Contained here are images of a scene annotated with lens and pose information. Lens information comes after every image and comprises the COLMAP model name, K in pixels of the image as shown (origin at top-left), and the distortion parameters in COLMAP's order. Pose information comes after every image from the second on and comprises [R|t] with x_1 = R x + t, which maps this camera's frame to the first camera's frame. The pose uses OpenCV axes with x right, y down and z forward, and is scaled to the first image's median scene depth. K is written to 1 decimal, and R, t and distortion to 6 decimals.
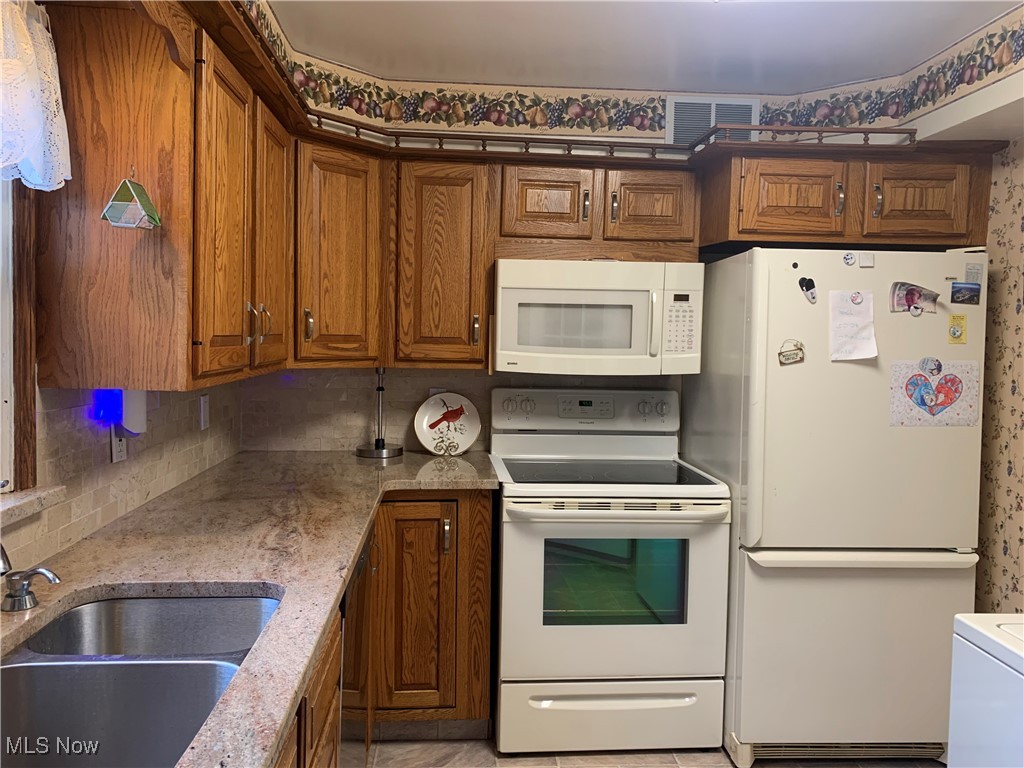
lens RADIAL K [[776.2, 0, 510.4], [0, 776.2, 378.0], [0, 0, 1]] dist [0.067602, -0.009856]
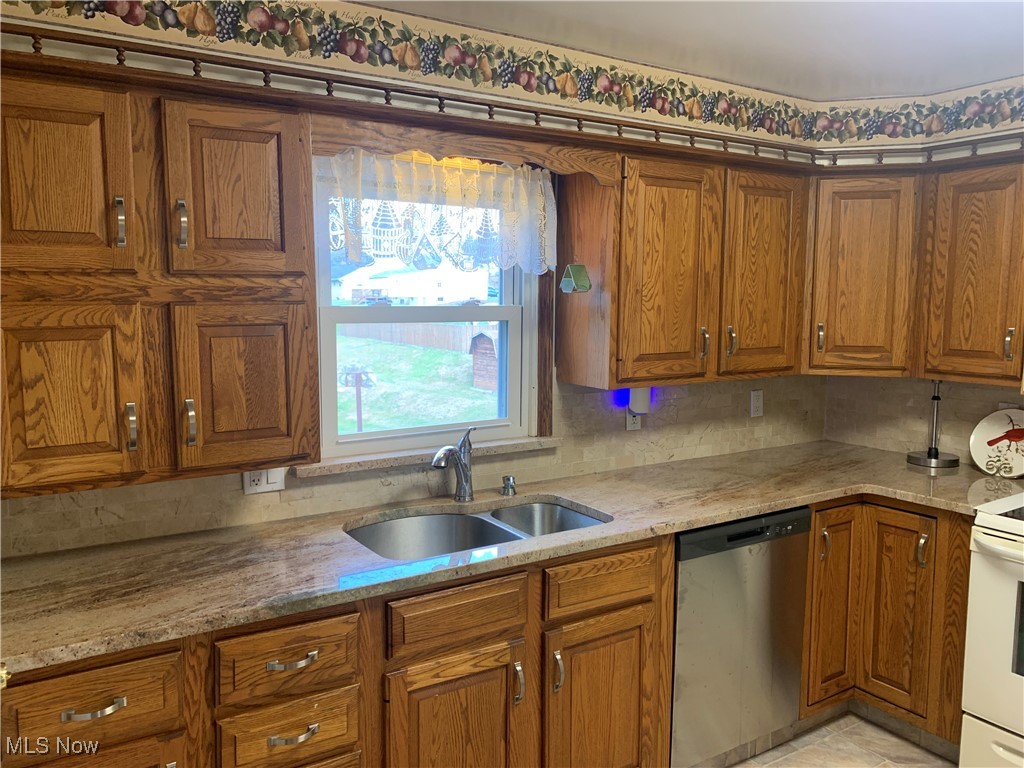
lens RADIAL K [[805.5, 0, 512.0], [0, 805.5, 384.0], [0, 0, 1]] dist [0.005588, 0.008412]
pose [[0.476435, 0.079653, -0.875594, 0.542933], [-0.043038, 0.996807, 0.067262, -0.056744], [0.878156, 0.005637, 0.478342, 0.029321]]
